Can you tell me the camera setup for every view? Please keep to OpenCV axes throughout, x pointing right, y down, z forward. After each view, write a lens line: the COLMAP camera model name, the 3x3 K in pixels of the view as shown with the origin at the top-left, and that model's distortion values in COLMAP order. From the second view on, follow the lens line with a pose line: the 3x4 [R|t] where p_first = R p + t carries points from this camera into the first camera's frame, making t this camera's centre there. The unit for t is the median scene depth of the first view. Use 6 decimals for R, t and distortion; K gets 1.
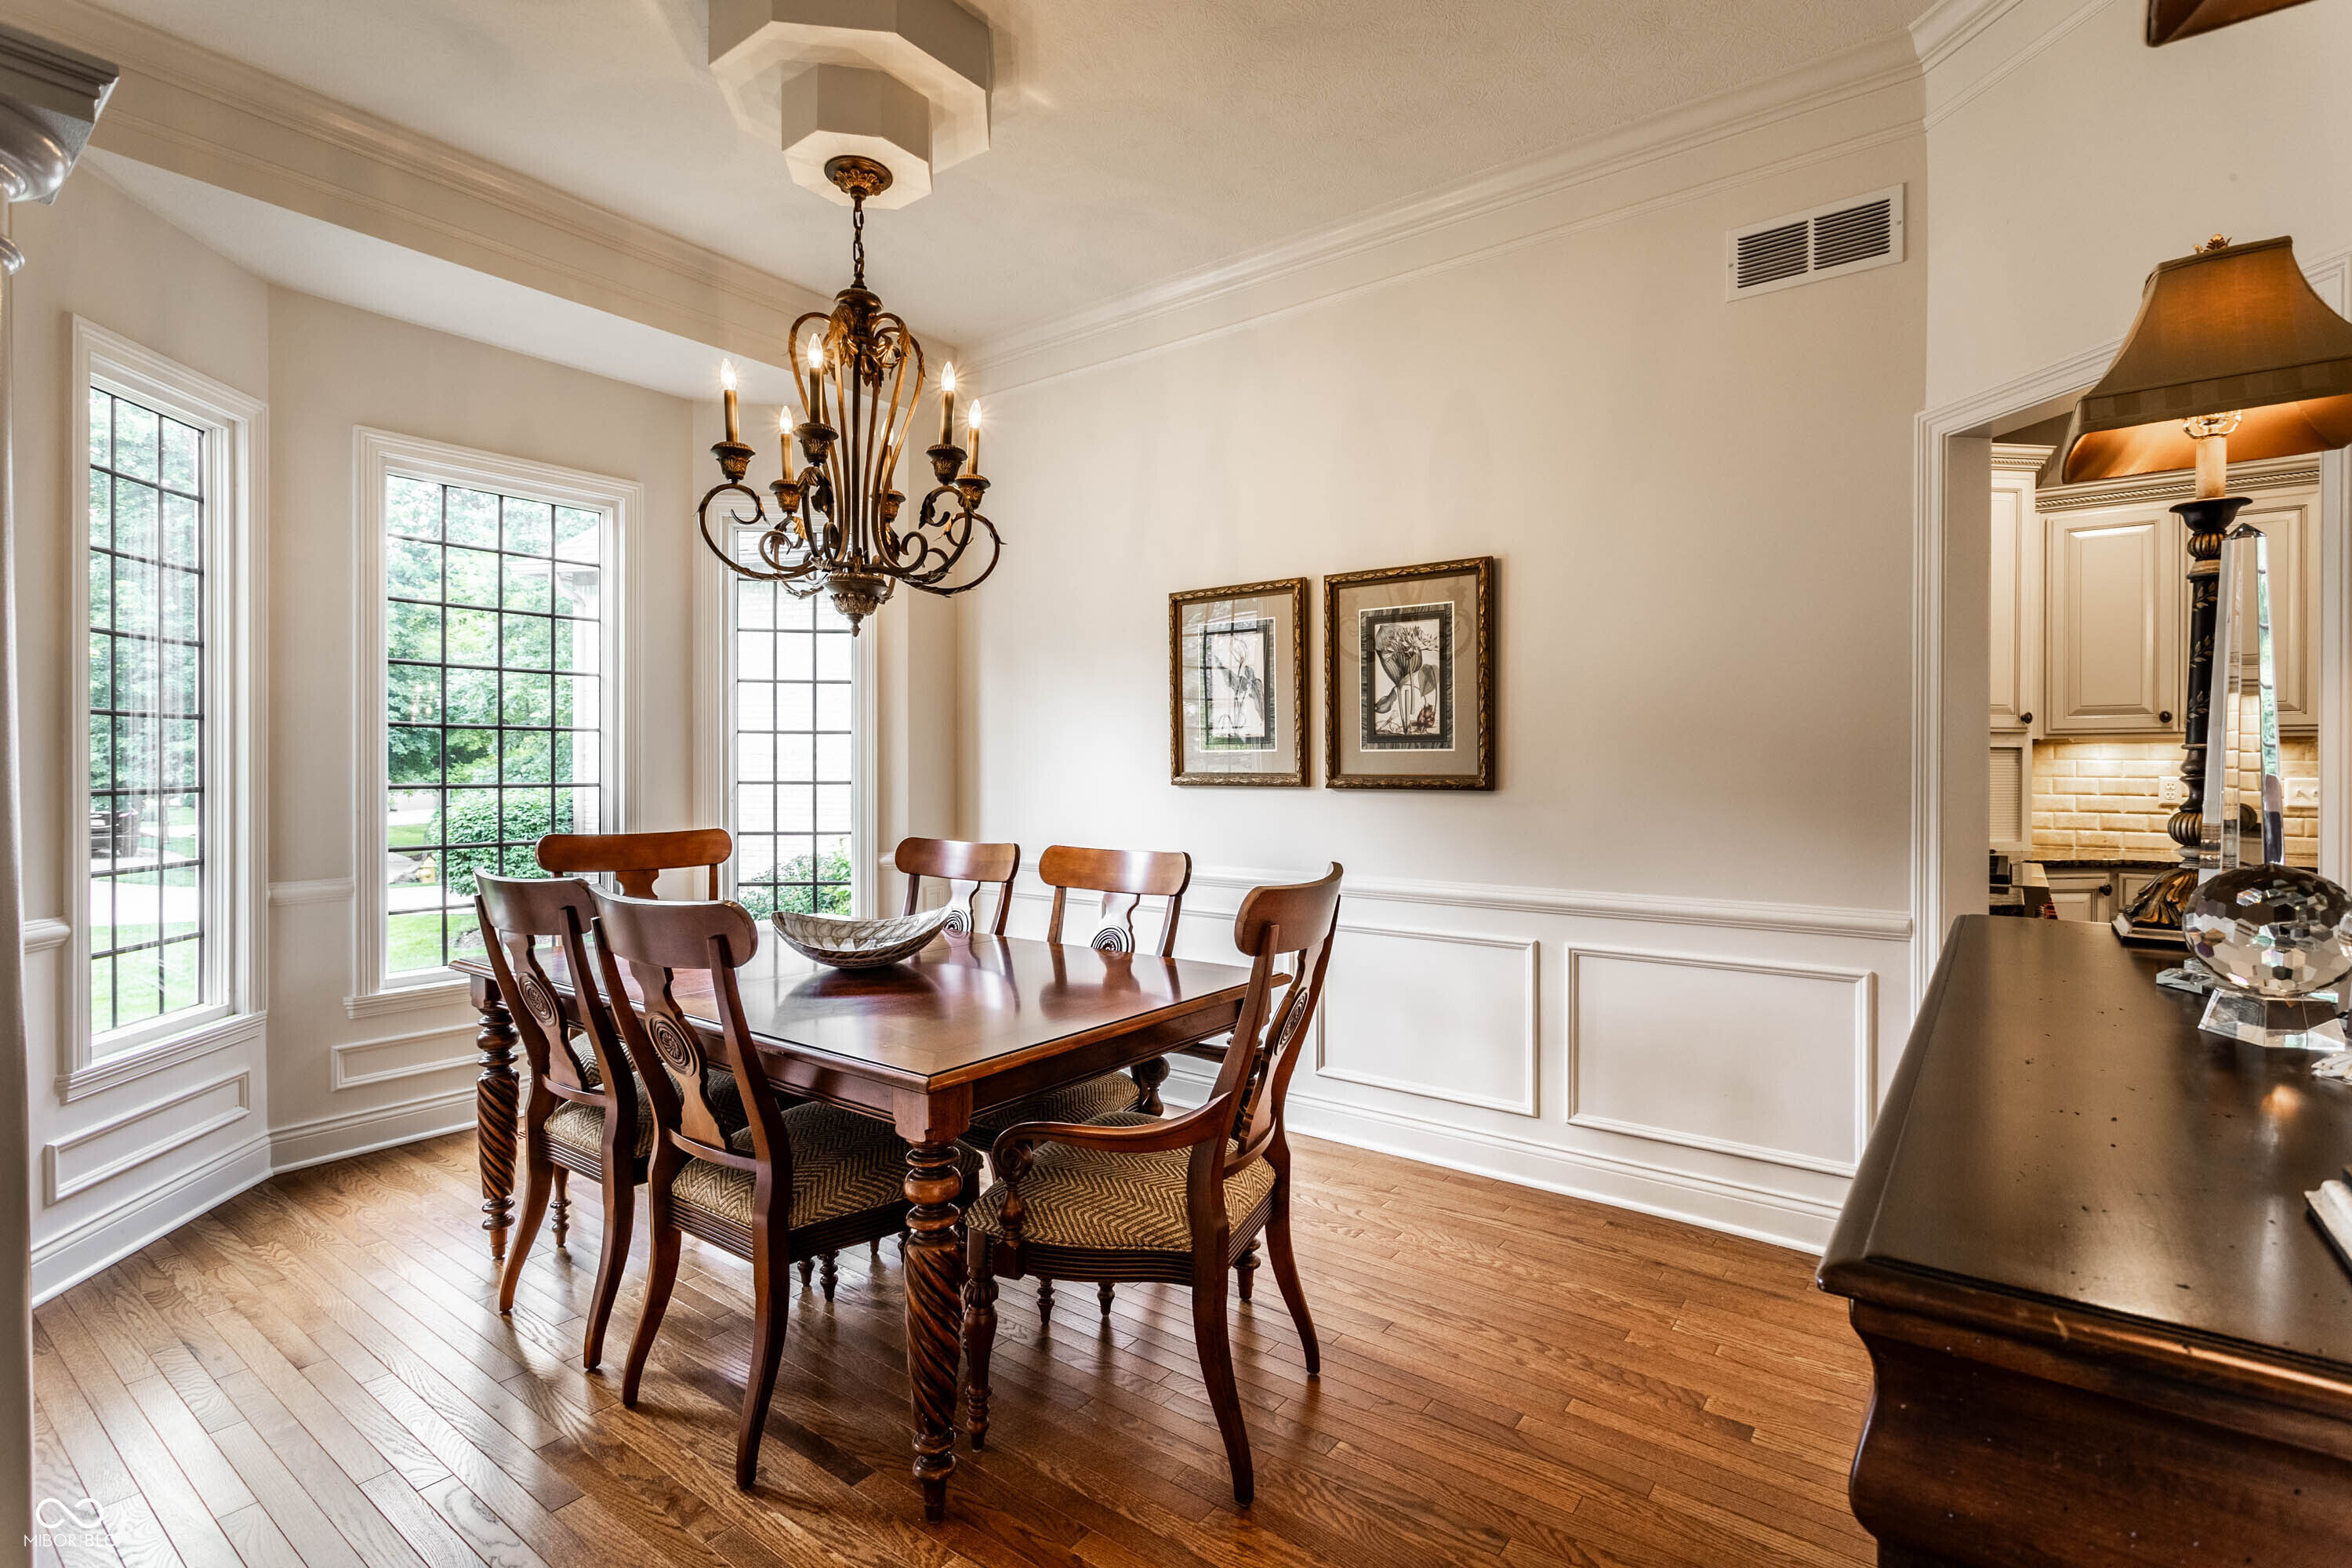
lens RADIAL K [[1104.1, 0, 1189.1], [0, 1104.1, 770.2], [0, 0, 1]] dist [0.002981, -0.002639]
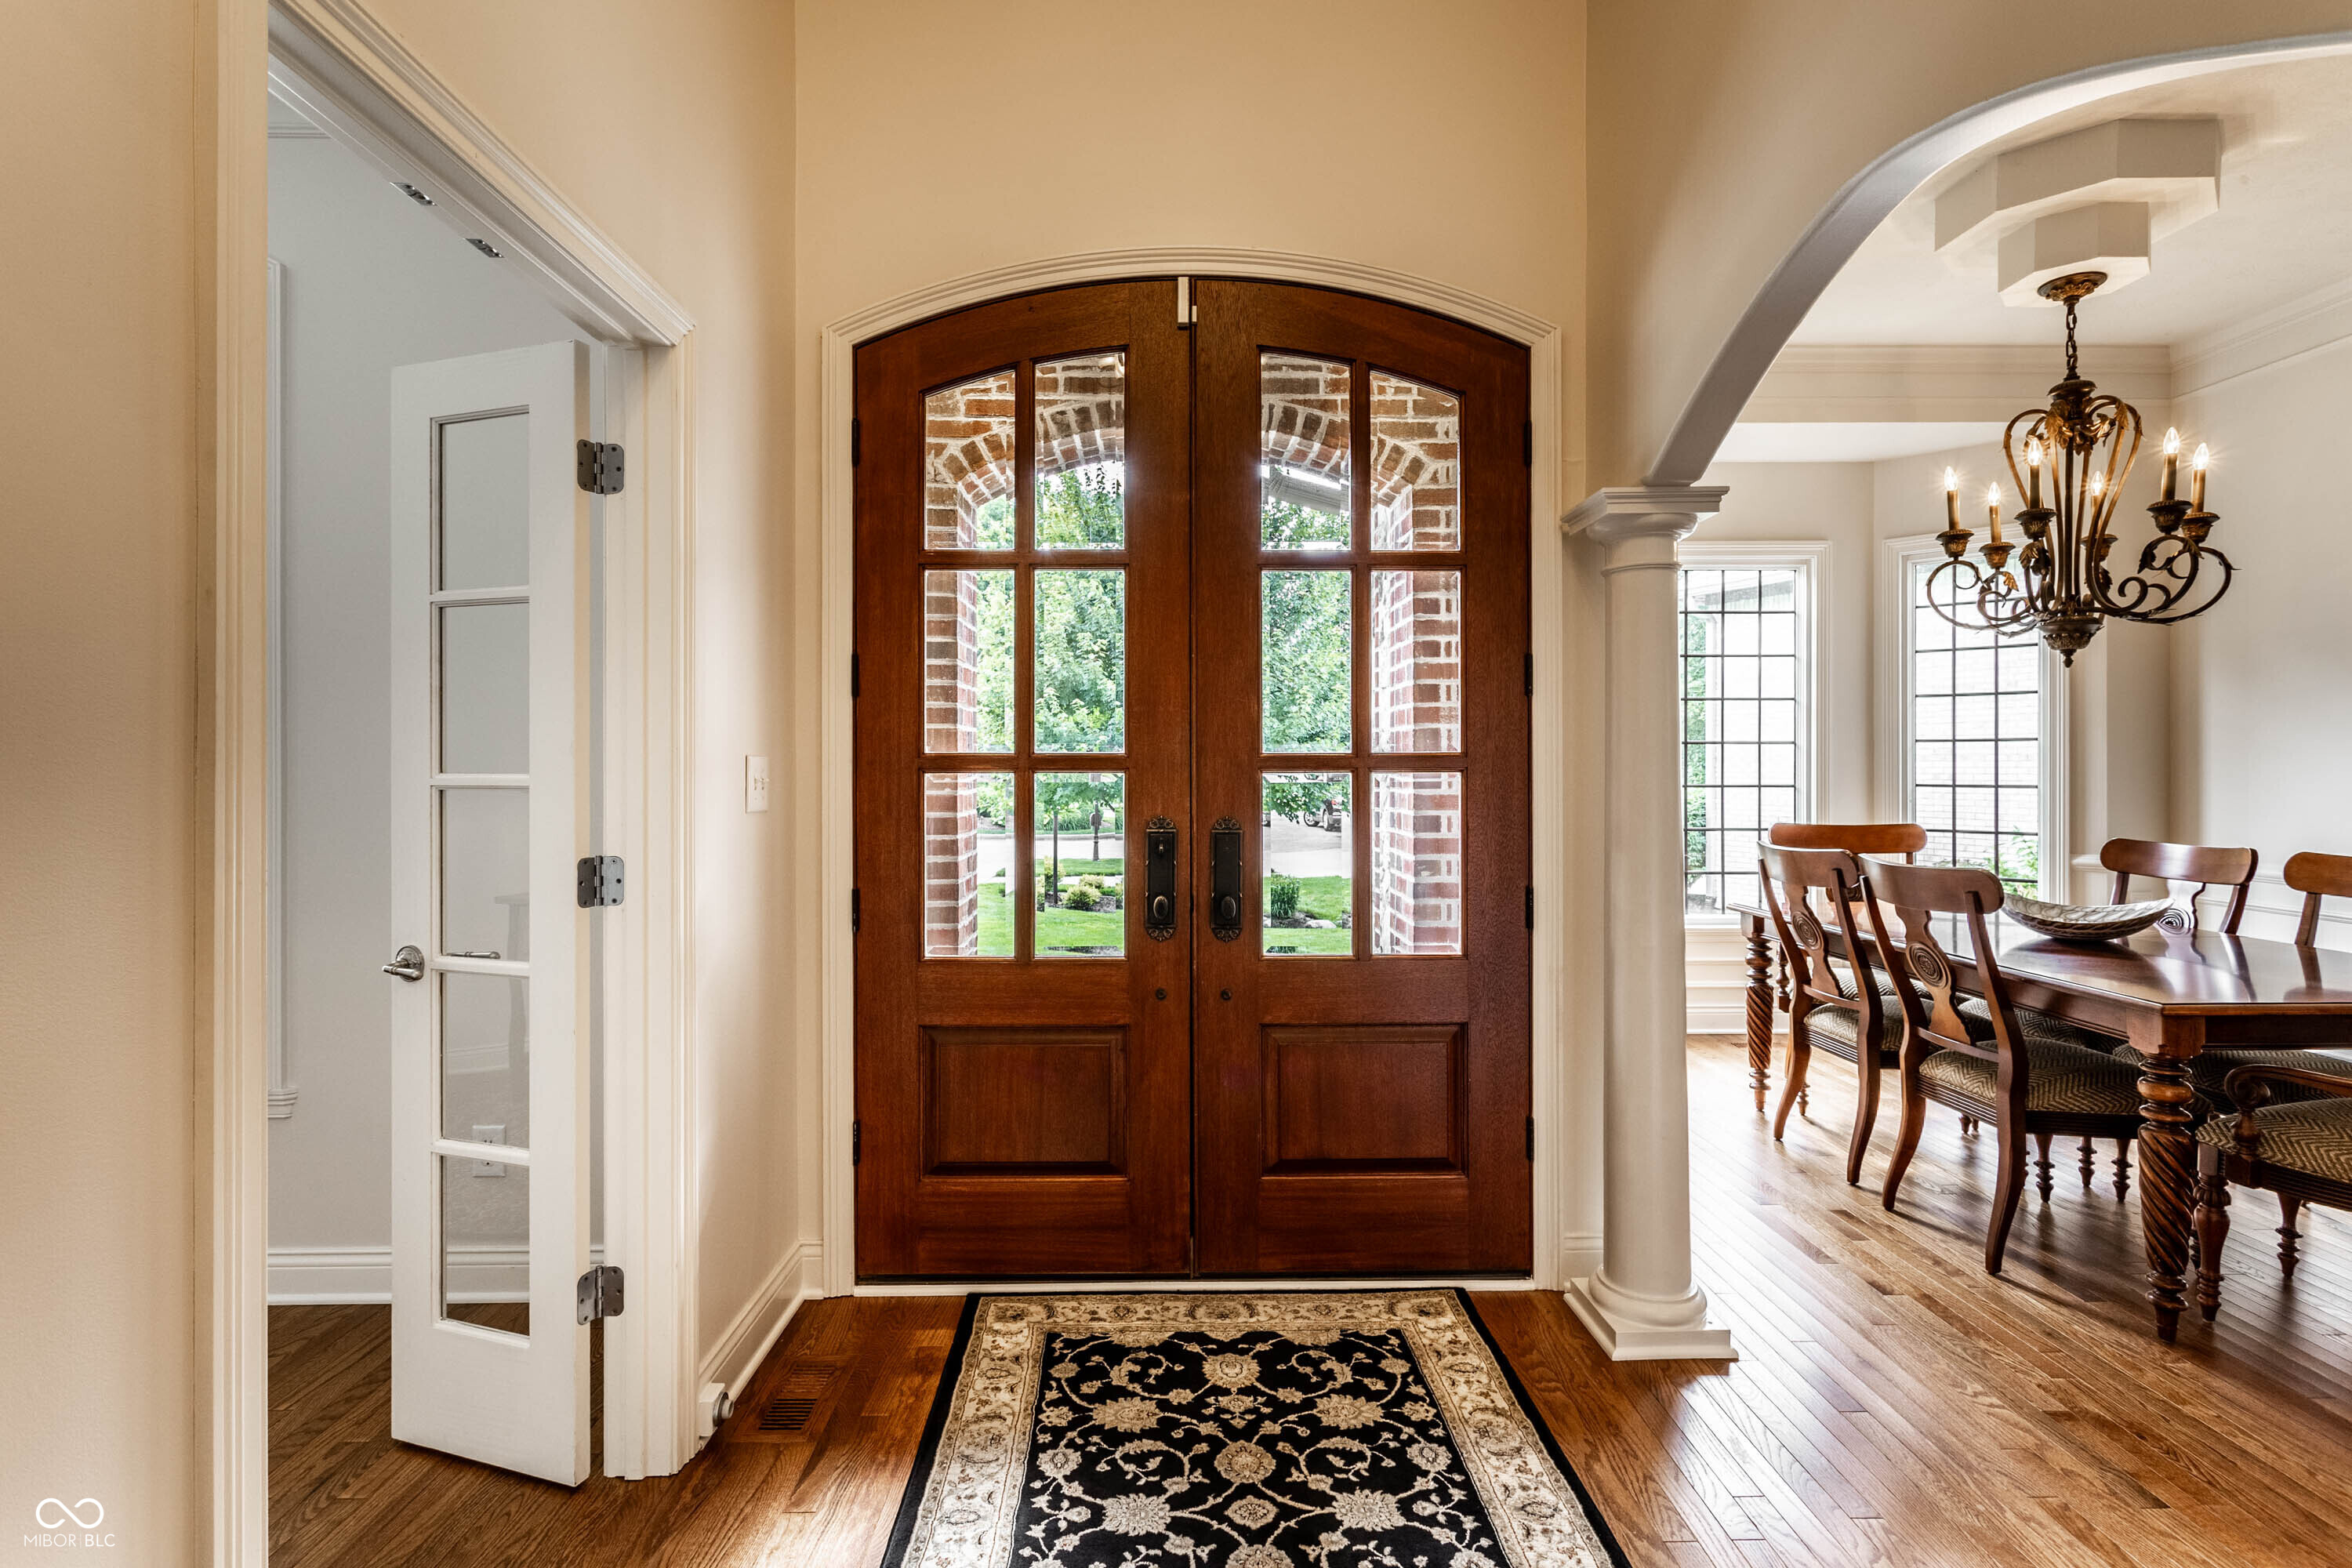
lens RADIAL K [[1104.1, 0, 1159.7], [0, 1104.1, 771.3], [0, 0, 1]] dist [0.002981, -0.002639]
pose [[0.592144, 0.000290, -0.805832, 0.086187], [0.001492, 0.999998, 0.001456, -0.010262], [0.805831, -0.002065, 0.592142, -0.532183]]
